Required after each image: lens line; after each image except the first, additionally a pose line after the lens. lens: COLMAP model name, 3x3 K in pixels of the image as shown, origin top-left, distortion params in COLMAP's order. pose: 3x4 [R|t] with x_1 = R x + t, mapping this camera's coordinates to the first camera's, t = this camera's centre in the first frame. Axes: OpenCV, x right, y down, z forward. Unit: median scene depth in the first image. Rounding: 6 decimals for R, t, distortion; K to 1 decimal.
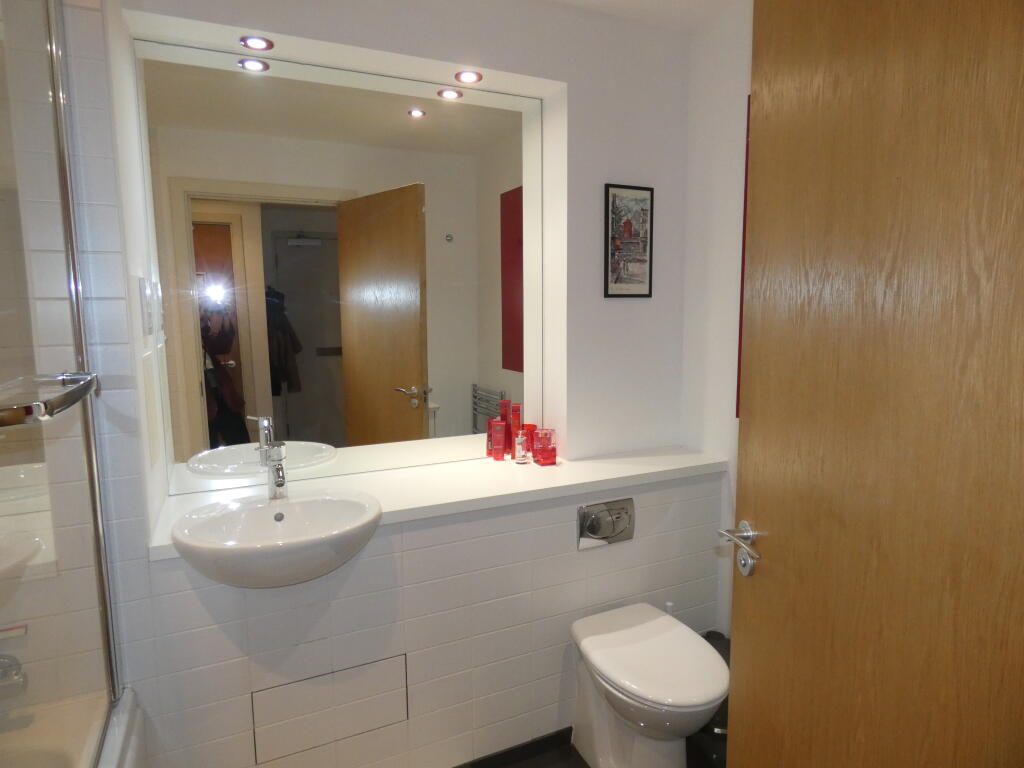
lens RADIAL K [[612.1, 0, 511.6], [0, 612.1, 382.9], [0, 0, 1]] dist [0.001820, -0.003288]
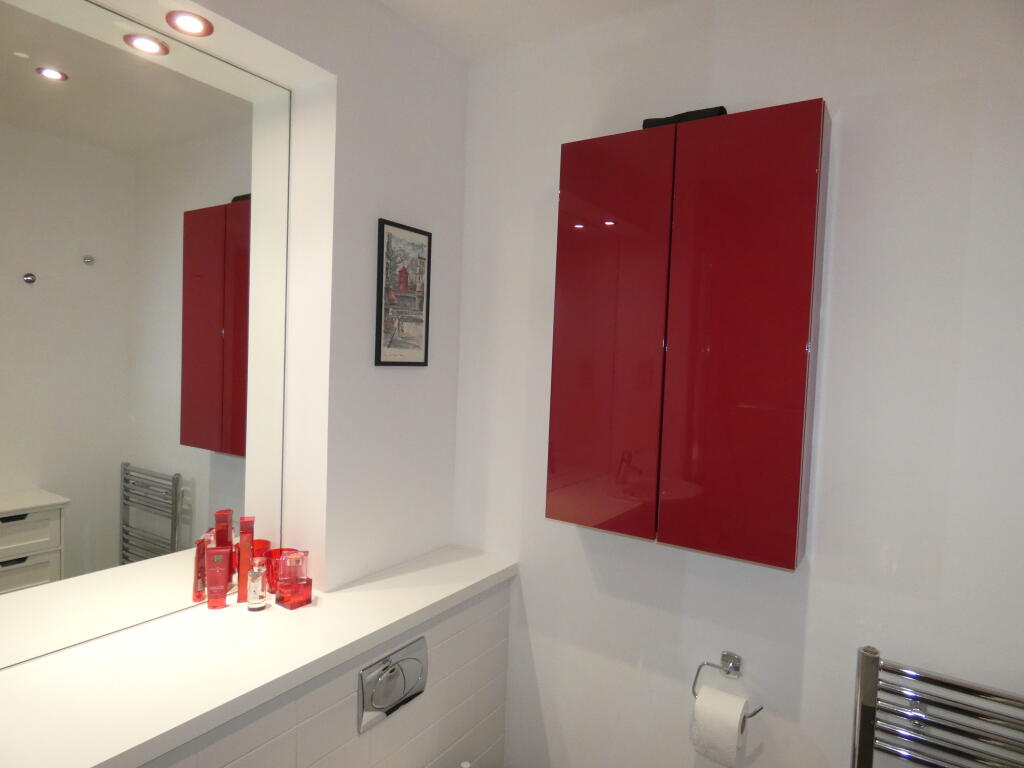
lens RADIAL K [[612.1, 0, 508.7], [0, 612.1, 383.1], [0, 0, 1]] dist [0.001820, -0.003288]
pose [[0.853186, 0.016700, 0.521339, -0.102040], [0.022228, 0.997415, -0.068327, -0.062152], [-0.521132, 0.069884, 0.850610, 0.270723]]
